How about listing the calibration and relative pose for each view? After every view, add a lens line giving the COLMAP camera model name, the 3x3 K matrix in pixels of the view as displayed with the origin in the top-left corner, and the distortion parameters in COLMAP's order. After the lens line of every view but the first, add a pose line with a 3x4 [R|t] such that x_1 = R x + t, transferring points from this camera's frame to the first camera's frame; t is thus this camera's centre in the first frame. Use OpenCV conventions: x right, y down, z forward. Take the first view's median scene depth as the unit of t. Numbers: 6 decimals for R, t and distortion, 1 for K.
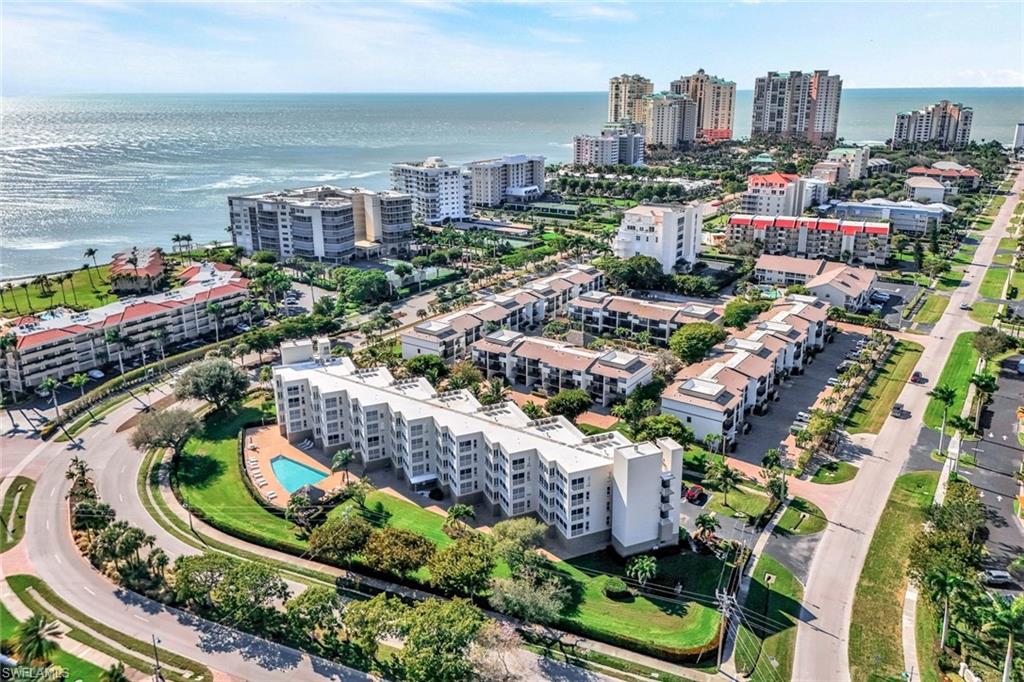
lens RADIAL K [[754.8, 0, 511.2], [0, 754.8, 307.2], [0, 0, 1]] dist [0.109401, -0.113989]
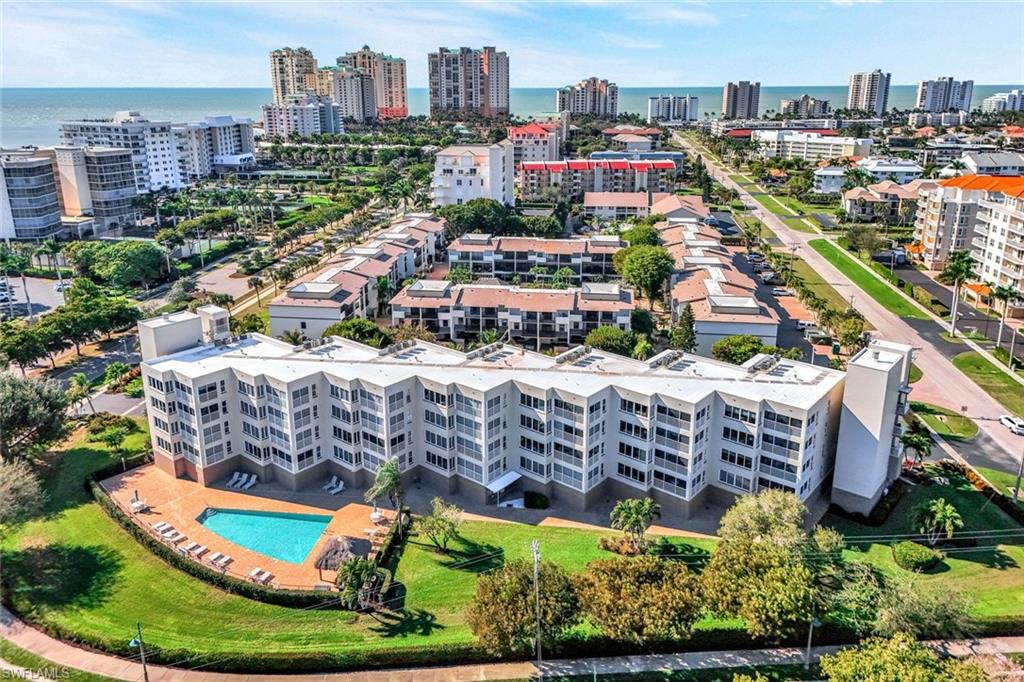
lens RADIAL K [[754.8, 0, 511.2], [0, 754.8, 307.2], [0, 0, 1]] dist [0.109401, -0.113989]
pose [[0.889136, -0.125966, 0.439965, -0.133223], [0.125378, 0.991639, 0.030536, 0.023060], [-0.440133, 0.028011, 0.897496, 0.155146]]
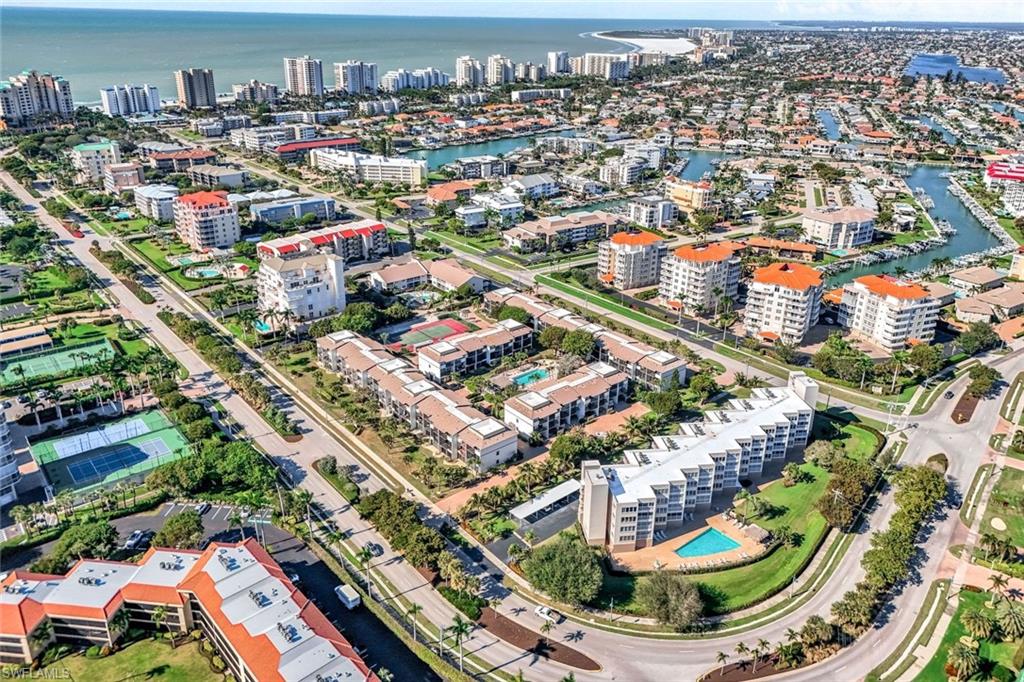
lens RADIAL K [[754.8, 0, 511.2], [0, 754.8, 307.2], [0, 0, 1]] dist [0.109401, -0.113989]
pose [[0.265444, -0.346801, 0.899594, -0.517114], [0.255700, 0.924976, 0.281136, -0.218604], [-0.929600, 0.155400, 0.334206, 0.309936]]
